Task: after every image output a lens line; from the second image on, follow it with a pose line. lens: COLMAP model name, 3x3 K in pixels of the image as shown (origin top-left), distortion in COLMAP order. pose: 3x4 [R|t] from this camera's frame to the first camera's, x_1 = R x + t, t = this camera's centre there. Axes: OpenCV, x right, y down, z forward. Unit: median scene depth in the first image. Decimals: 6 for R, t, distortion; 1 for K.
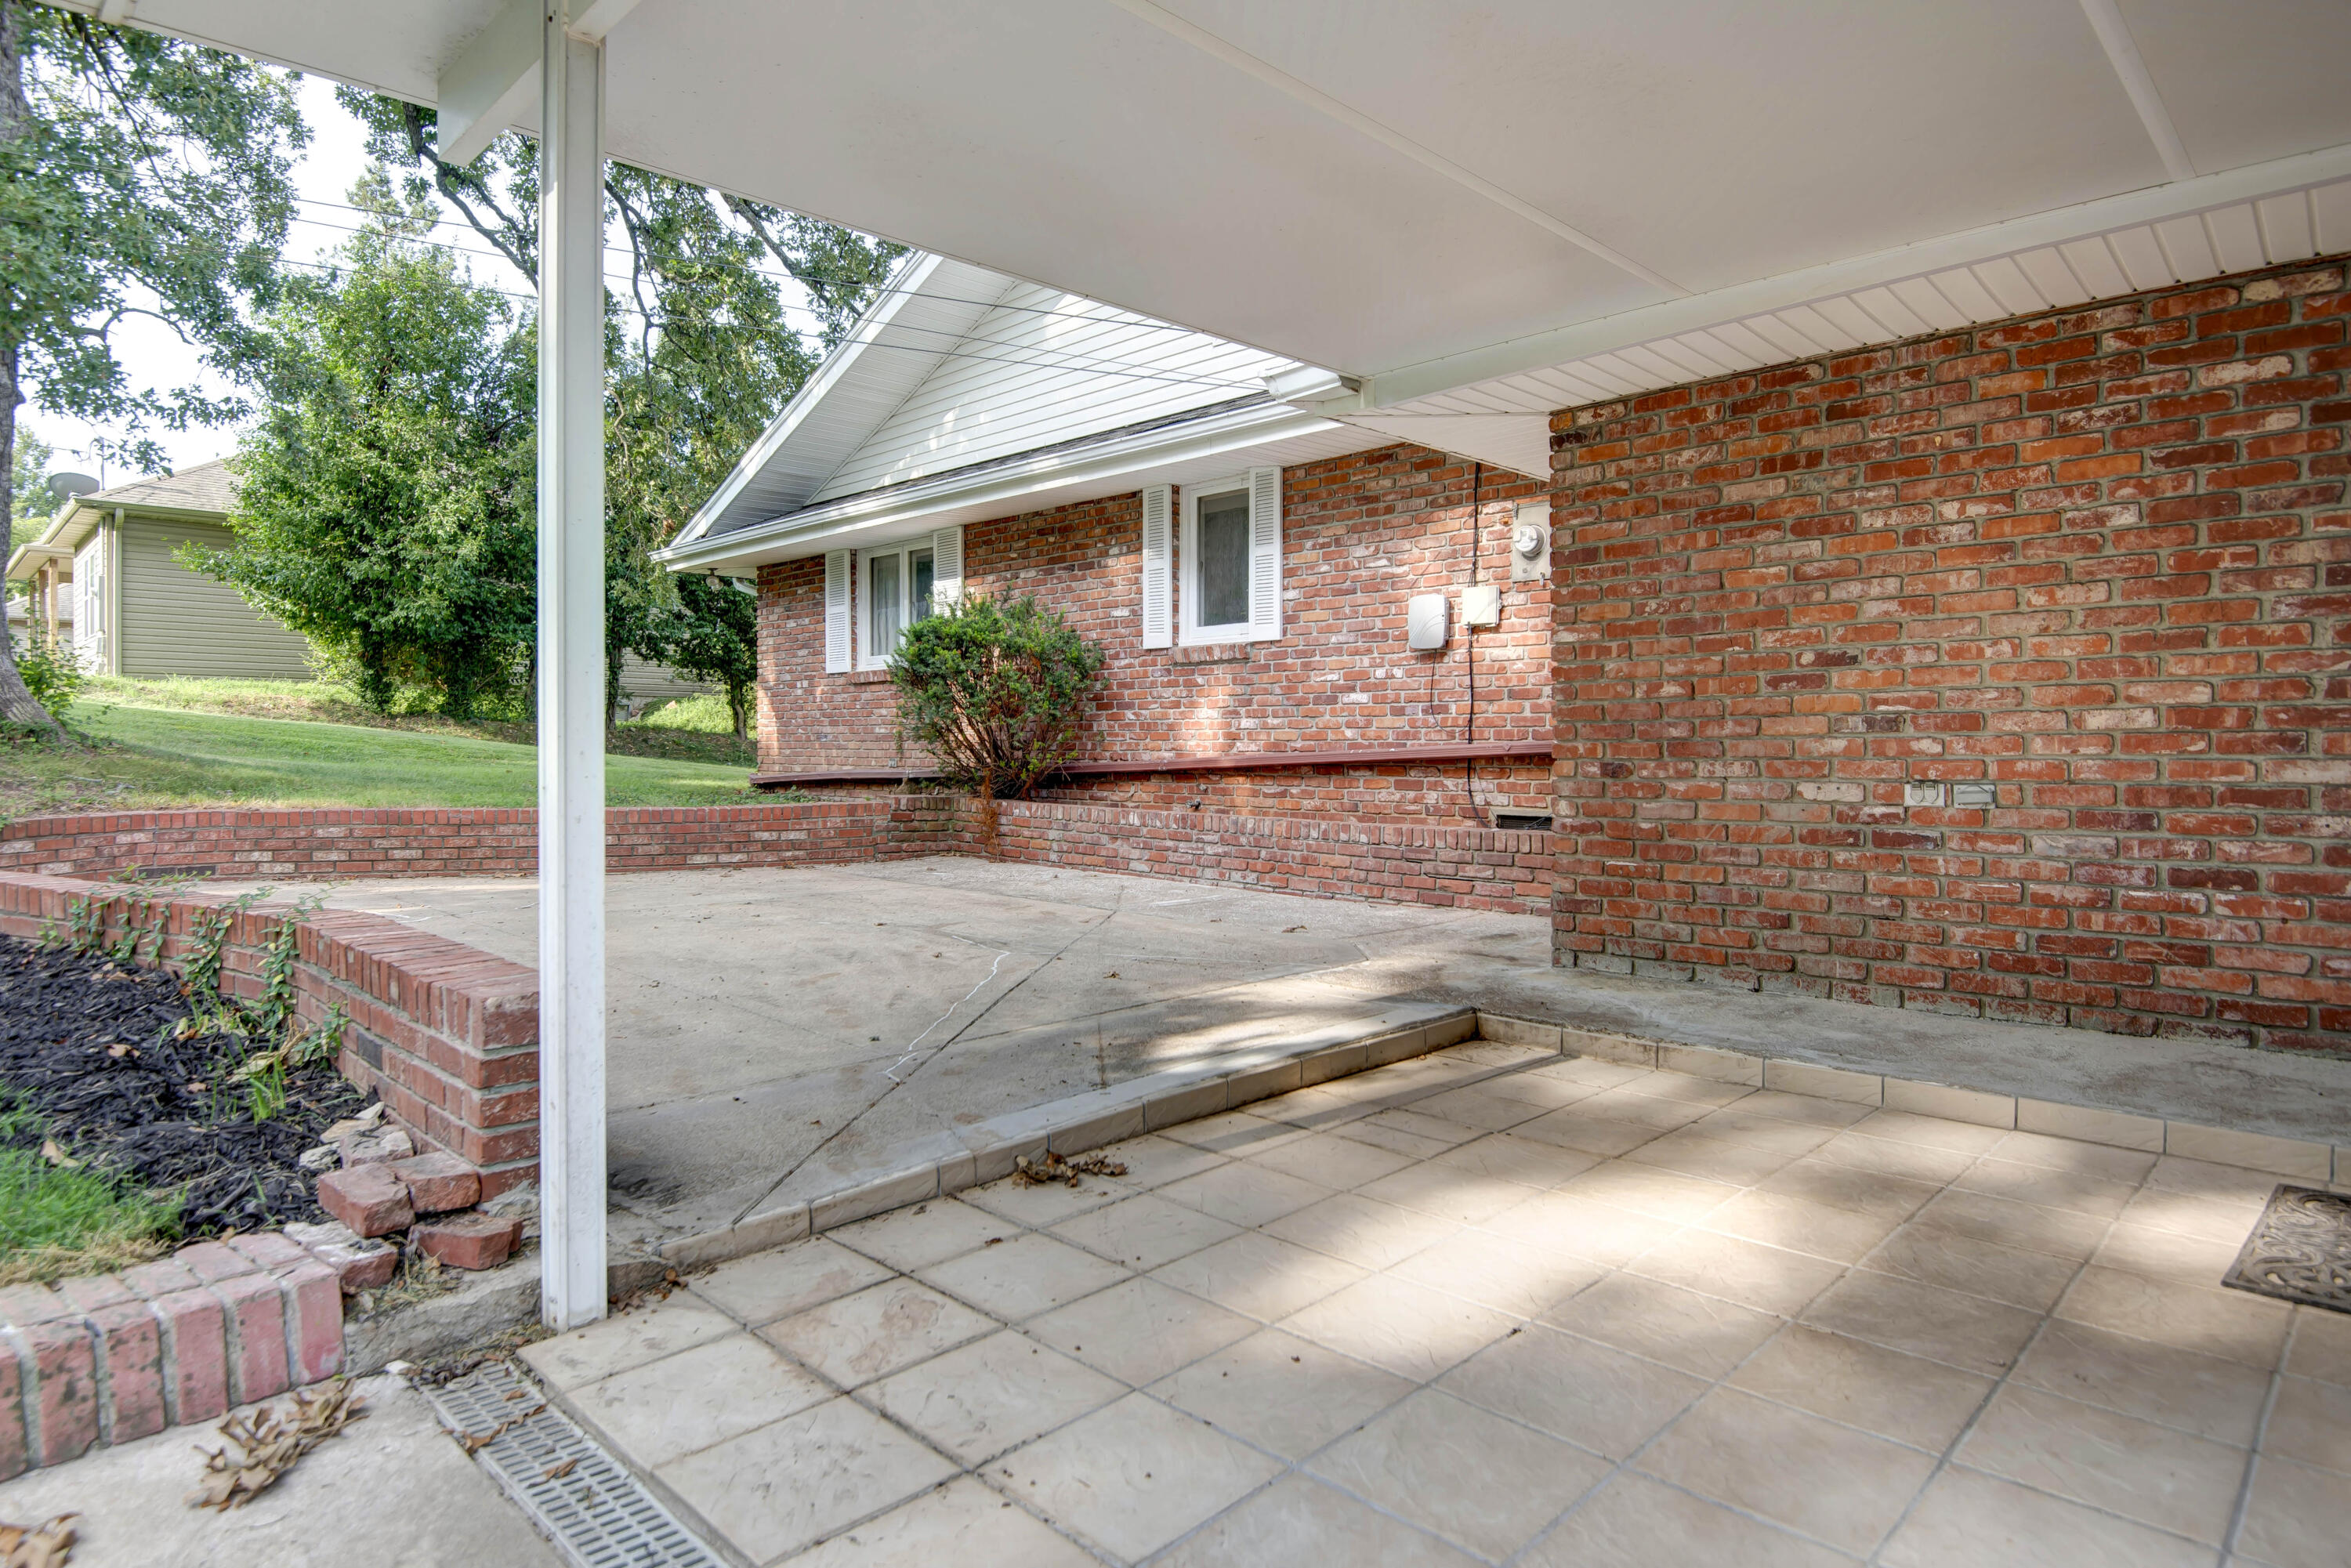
lens RADIAL K [[1275.3, 0, 1177.2], [0, 1275.3, 774.3], [0, 0, 1]] dist [-0.024791, -0.002075]
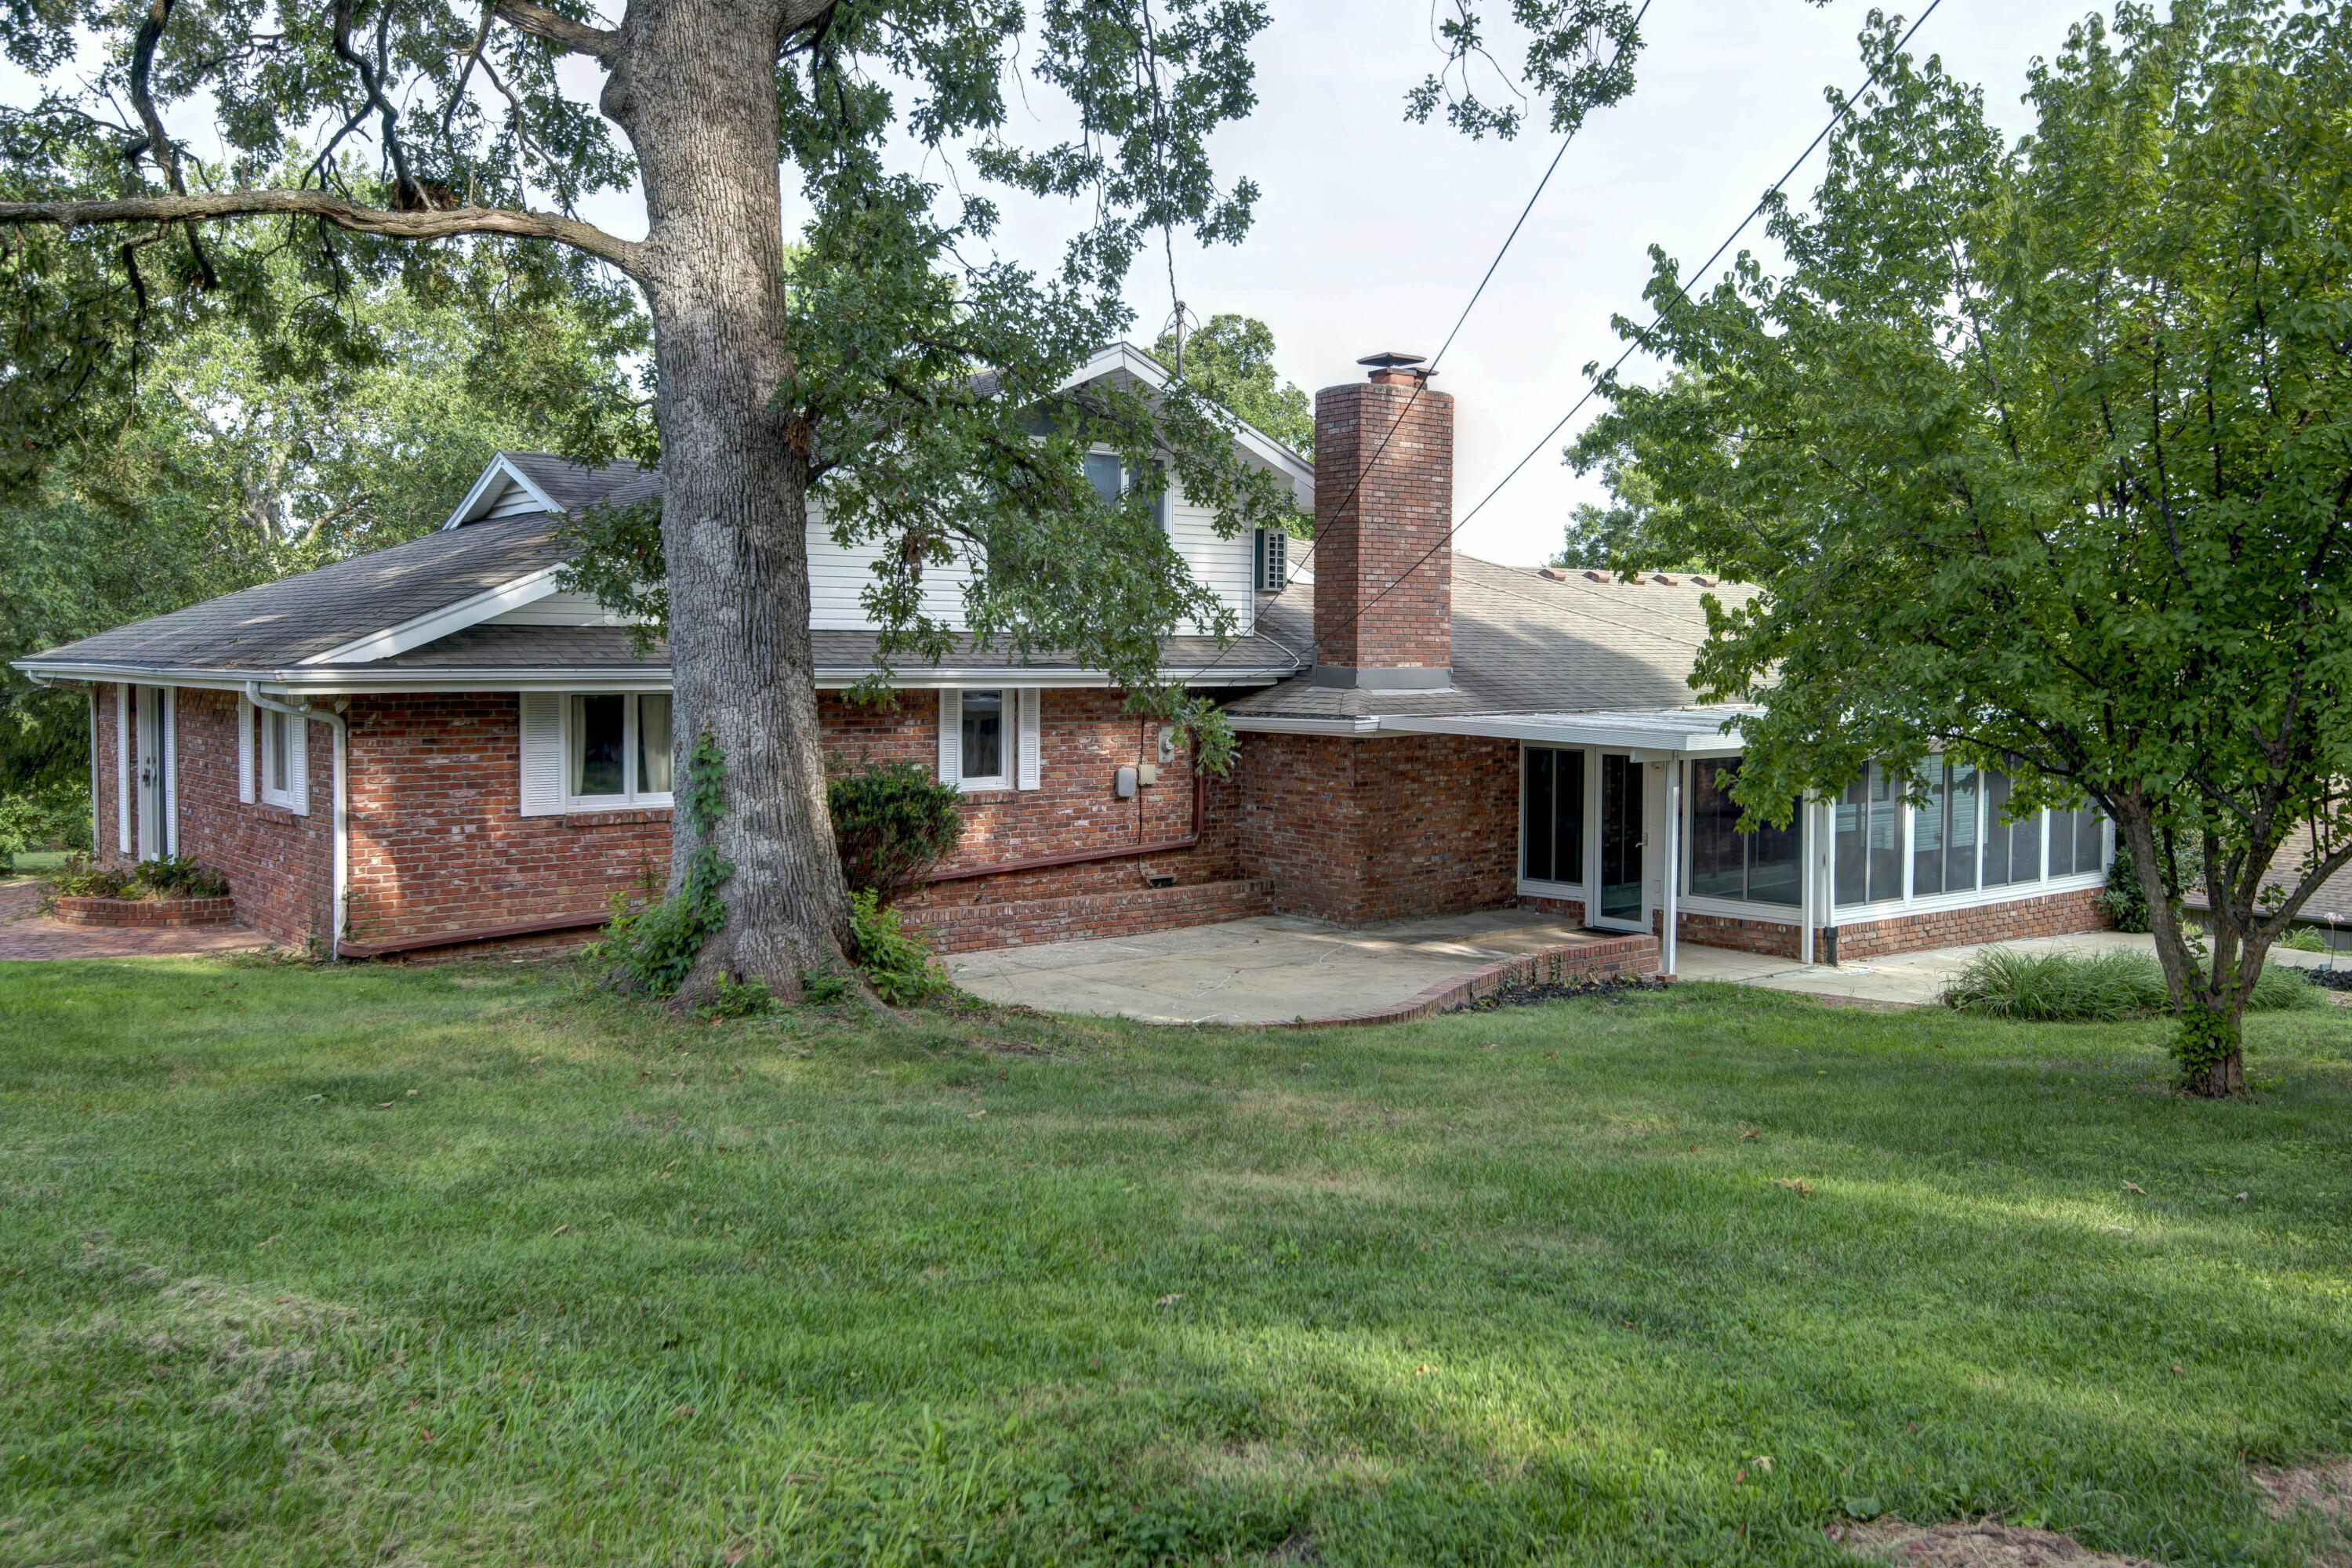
lens RADIAL K [[1902.5, 0, 1176.0], [0, 1902.5, 784.0], [0, 0, 1]] dist [0.050699, -0.009494]
pose [[0.096246, -0.067526, 0.993064, -2.295609], [0.015354, 0.997678, 0.066352, -0.268345], [-0.995239, 0.008862, 0.097059, 0.580640]]
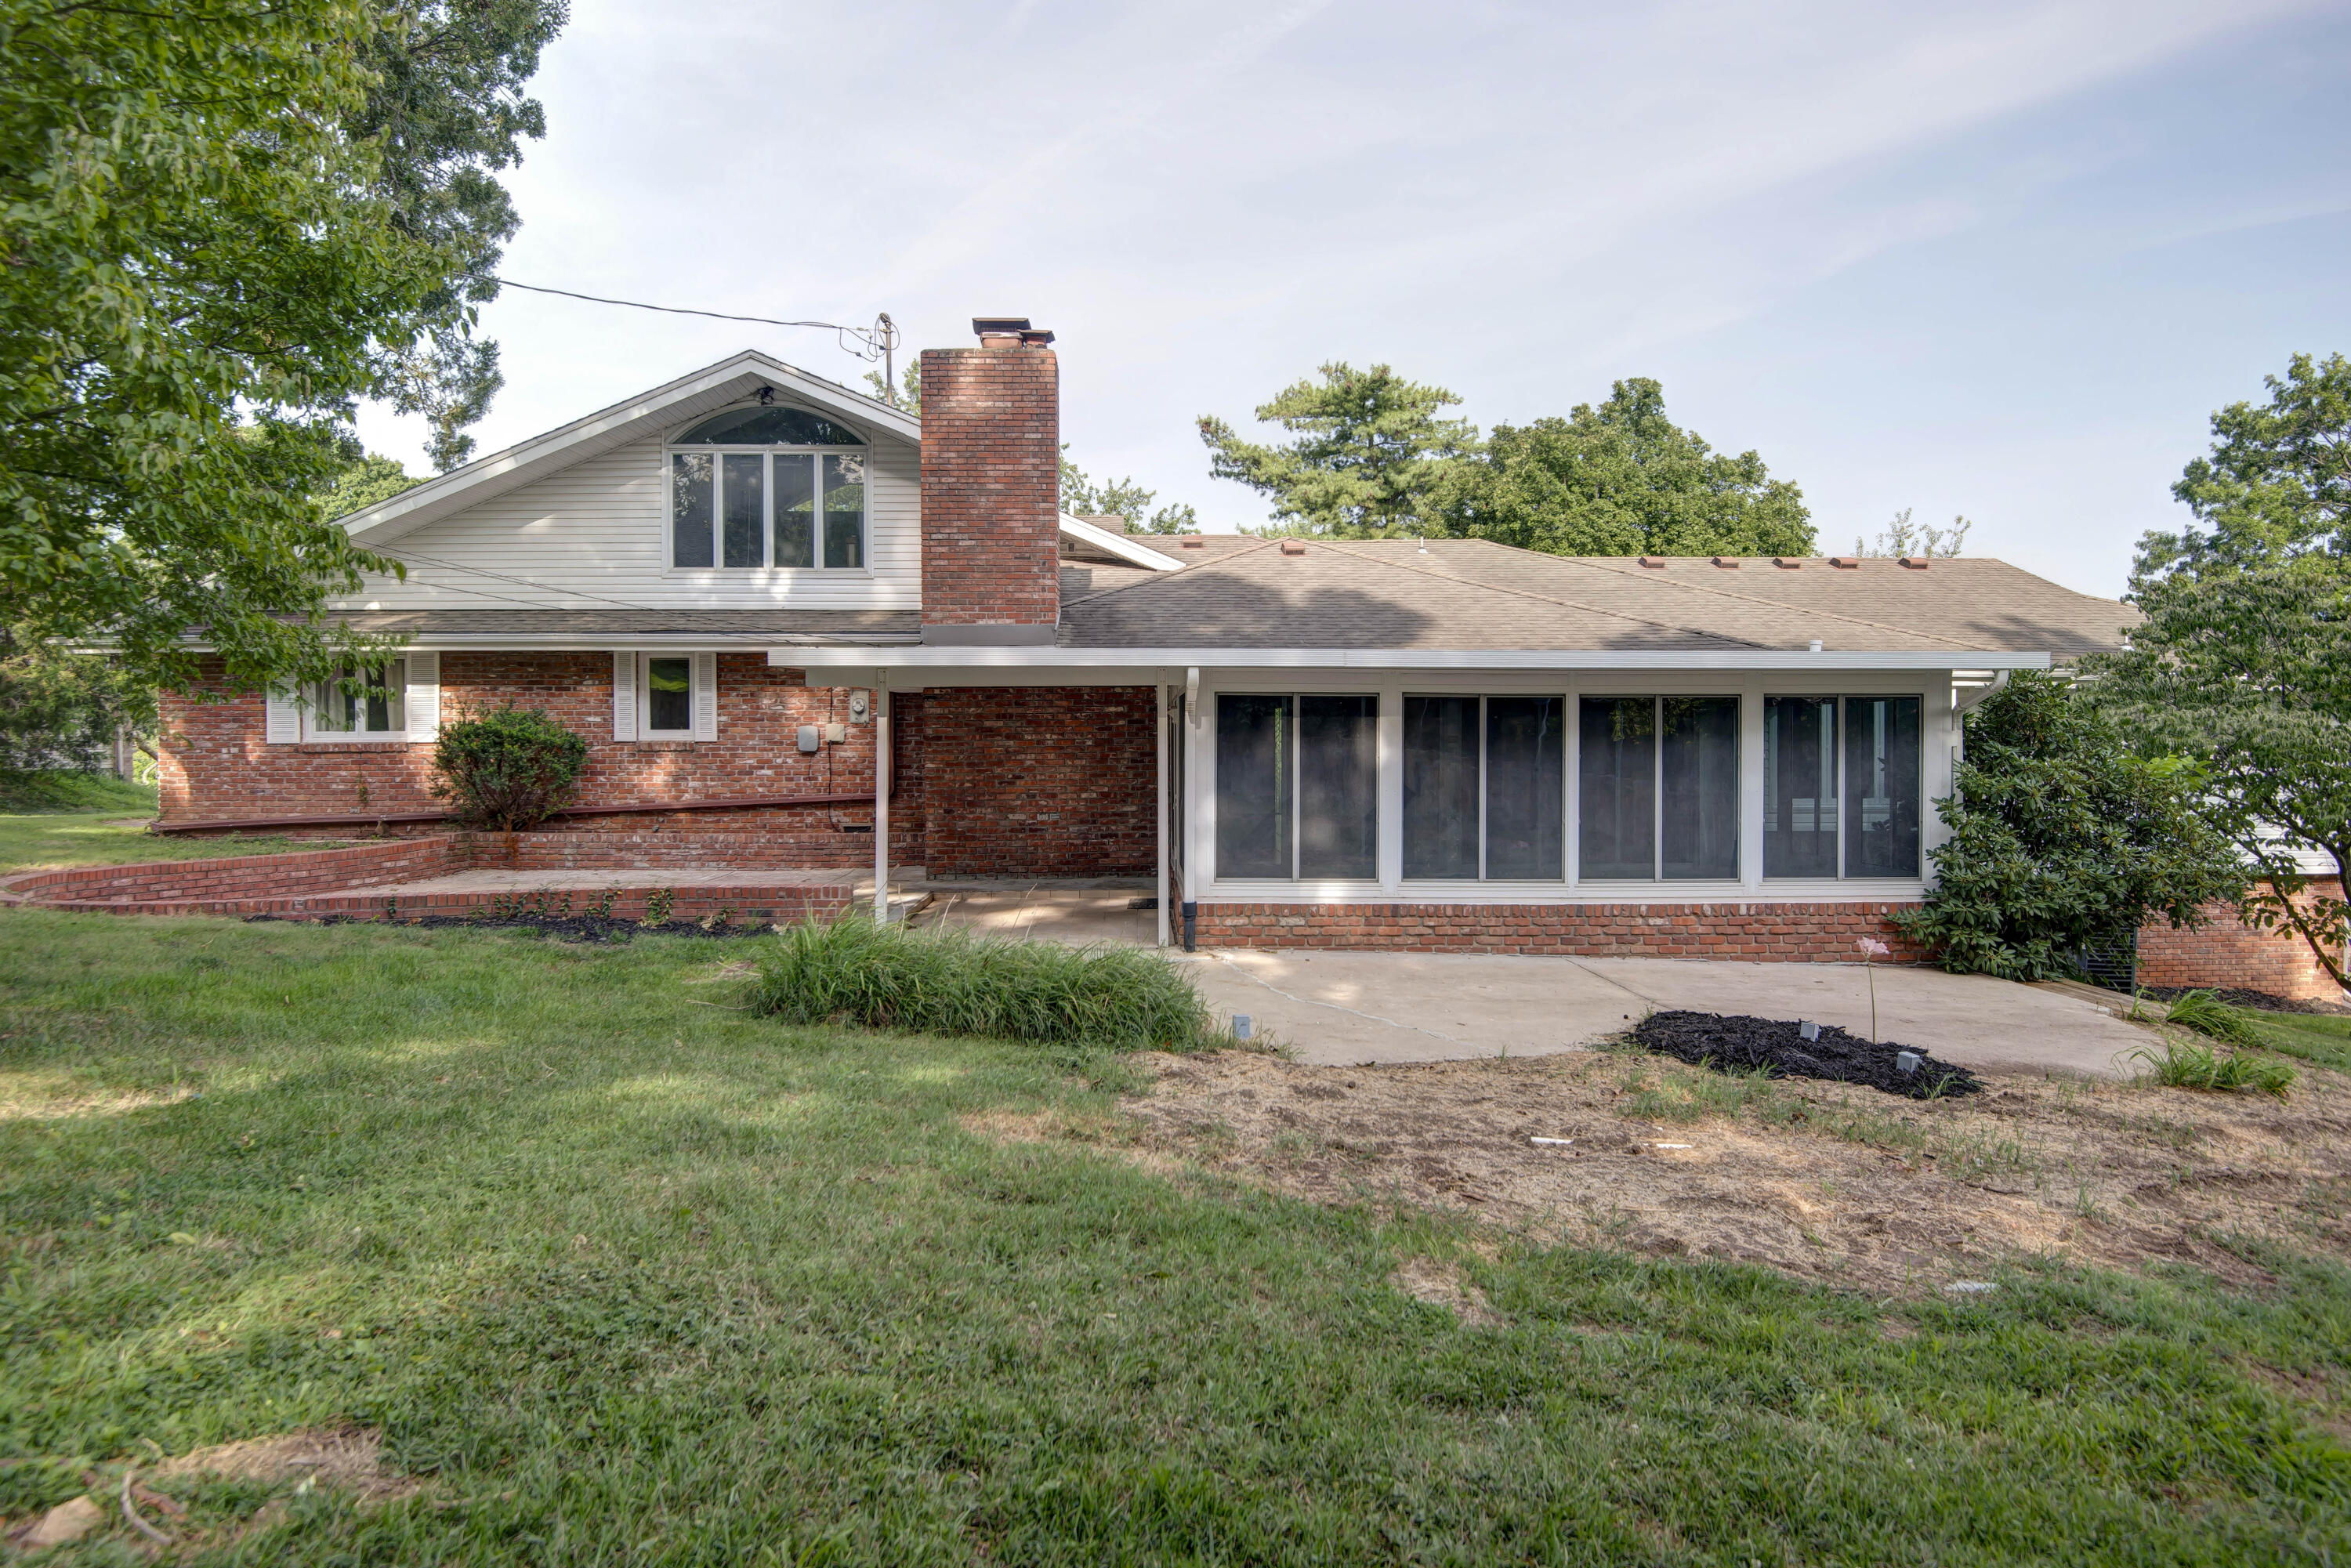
lens RADIAL K [[1275.3, 0, 1177.2], [0, 1275.3, 774.3], [0, 0, 1]] dist [-0.024791, -0.002075]
pose [[0.684985, -0.026804, 0.728064, -0.833766], [0.018890, 0.999640, 0.019030, -0.078157], [-0.728312, 0.000718, 0.685245, -0.818351]]
